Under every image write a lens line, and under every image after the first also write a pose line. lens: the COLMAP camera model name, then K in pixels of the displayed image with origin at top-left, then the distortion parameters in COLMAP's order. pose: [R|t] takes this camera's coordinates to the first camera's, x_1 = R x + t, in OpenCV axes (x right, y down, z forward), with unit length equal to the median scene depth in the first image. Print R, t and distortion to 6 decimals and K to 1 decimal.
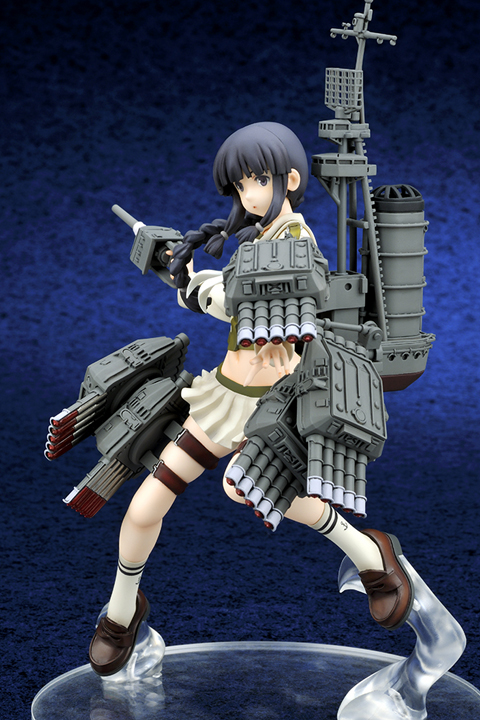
lens RADIAL K [[2341.0, 0, 240.0], [0, 2341.0, 360.0], [0, 0, 1]] dist [0.088892, -0.983952]
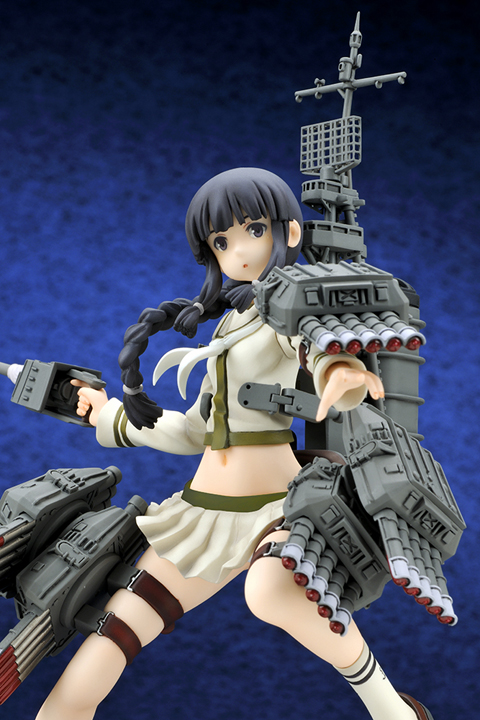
lens RADIAL K [[2341.0, 0, 240.0], [0, 2341.0, 360.0], [0, 0, 1]] dist [0.088892, -0.983952]
pose [[0.960923, 0.037254, 0.274297, -0.202909], [0.046015, 0.955619, -0.290990, 0.186401], [-0.272964, 0.292241, 0.916562, 0.295766]]
